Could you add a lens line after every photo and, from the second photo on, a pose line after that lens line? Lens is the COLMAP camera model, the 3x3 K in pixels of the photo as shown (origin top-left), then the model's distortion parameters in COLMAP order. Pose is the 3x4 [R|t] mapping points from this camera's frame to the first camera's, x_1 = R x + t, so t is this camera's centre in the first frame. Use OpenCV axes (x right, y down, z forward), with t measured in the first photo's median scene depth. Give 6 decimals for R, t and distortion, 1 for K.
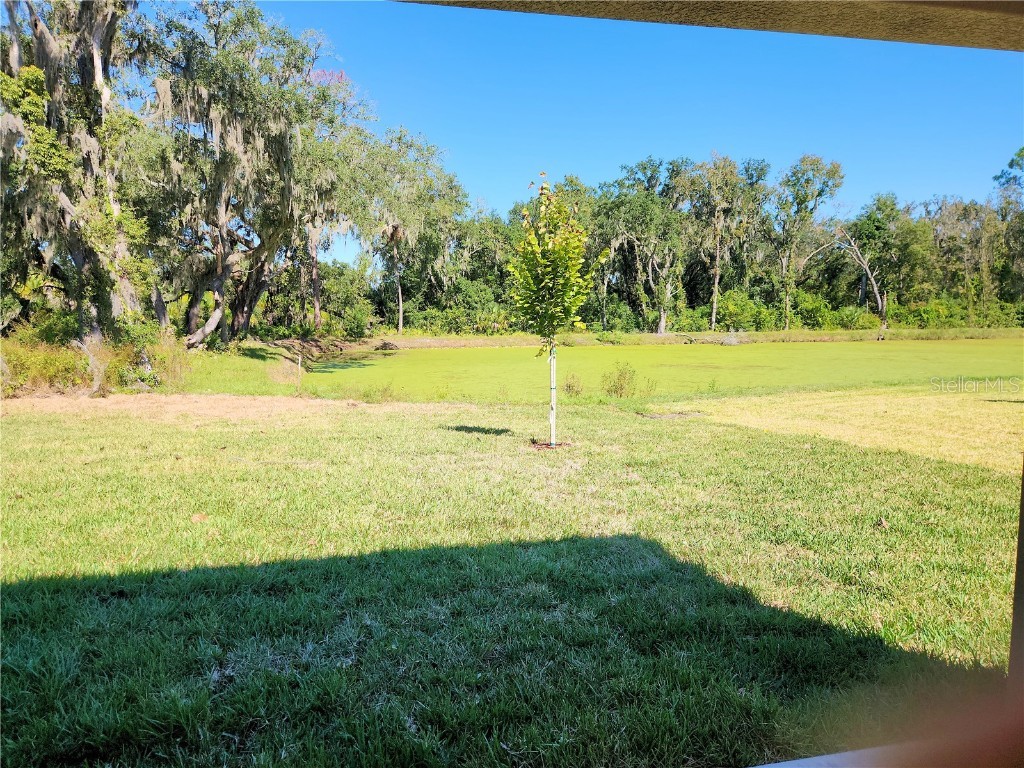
lens RADIAL K [[692.3, 0, 501.8], [0, 692.3, 389.8], [0, 0, 1]] dist [0.050278, -0.053003]
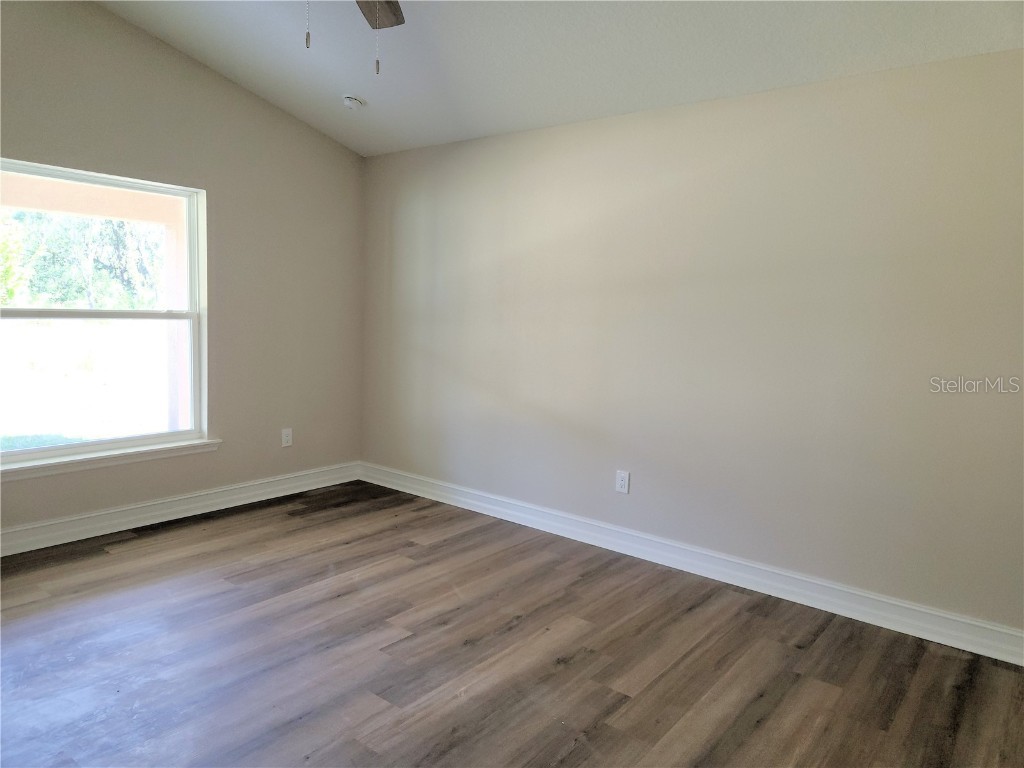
lens RADIAL K [[692.3, 0, 492.8], [0, 692.3, 394.7], [0, 0, 1]] dist [0.050278, -0.053003]
pose [[0.791730, -0.042690, 0.609378, 0.004639], [0.025133, 0.998987, 0.037330, 0.046182], [-0.610354, -0.014240, 0.792001, -0.543127]]
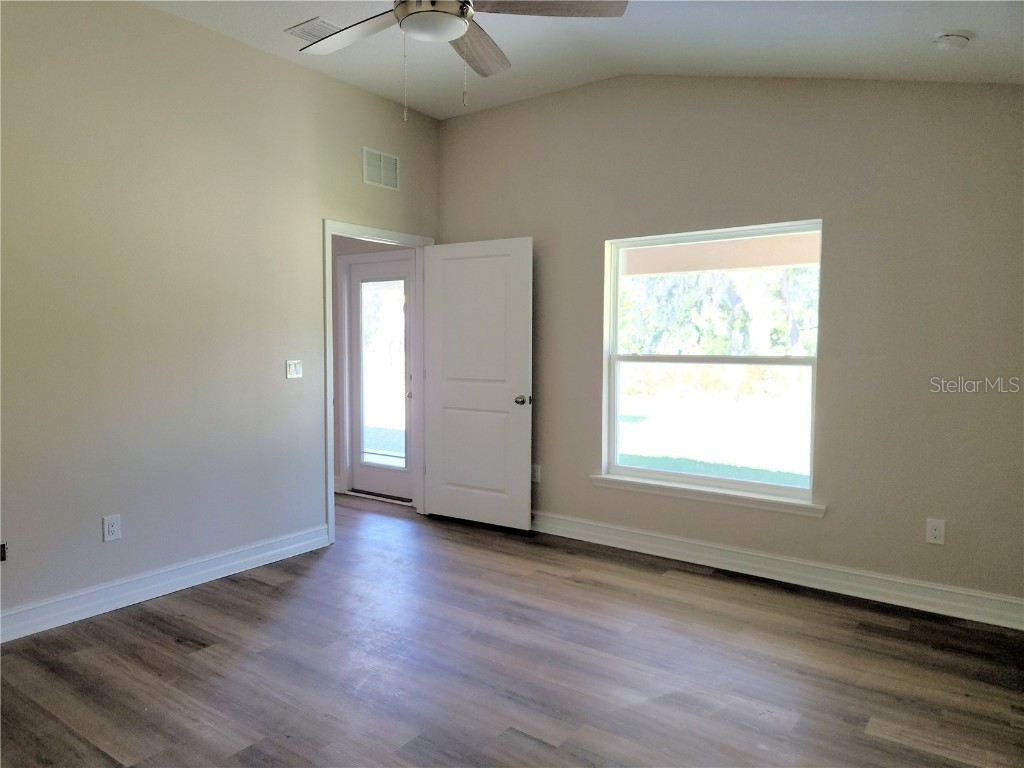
lens RADIAL K [[692.3, 0, 492.4], [0, 692.3, 382.5], [0, 0, 1]] dist [0.050278, -0.053003]
pose [[0.634836, 0.053566, -0.770788, 0.334077], [-0.088275, 0.996090, -0.003481, 0.036880], [0.767587, 0.070251, 0.637083, -0.461799]]
